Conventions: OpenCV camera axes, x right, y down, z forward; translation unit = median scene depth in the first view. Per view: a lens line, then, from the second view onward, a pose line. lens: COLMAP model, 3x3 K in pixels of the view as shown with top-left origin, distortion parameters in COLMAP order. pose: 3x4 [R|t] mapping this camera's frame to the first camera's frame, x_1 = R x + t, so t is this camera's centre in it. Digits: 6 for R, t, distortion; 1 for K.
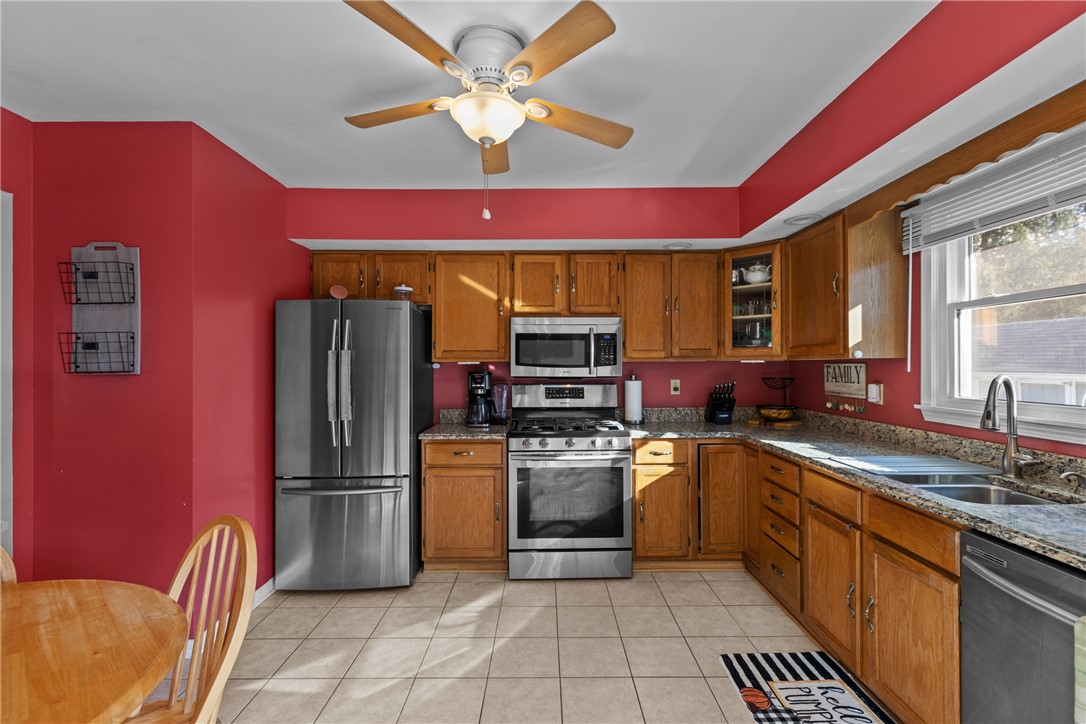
lens RADIAL K [[494.3, 0, 548.5], [0, 494.3, 363.0], [0, 0, 1]] dist [0.002114, 0.000160]
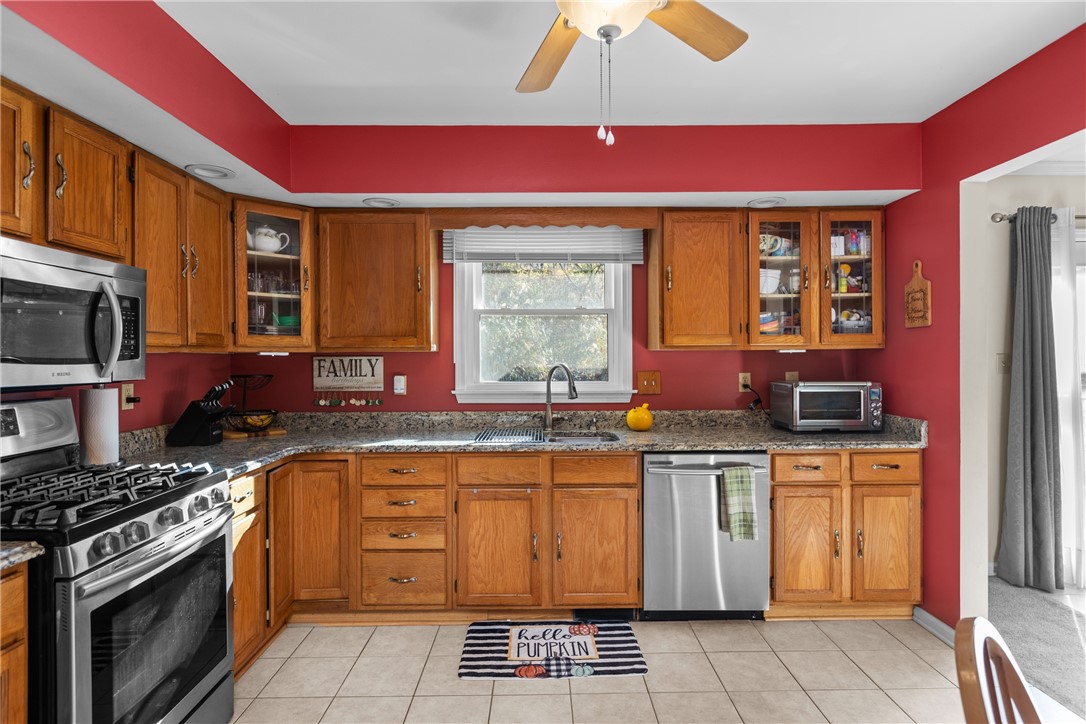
lens RADIAL K [[586.6, 0, 546.3], [0, 586.6, 358.3], [0, 0, 1]] dist [0.001923, -0.000352]
pose [[-0.004088, 0.000147, 0.999992, -0.528739], [0.002631, 0.999997, -0.000136, 0.005258], [-0.999988, 0.002630, -0.004089, 0.613158]]
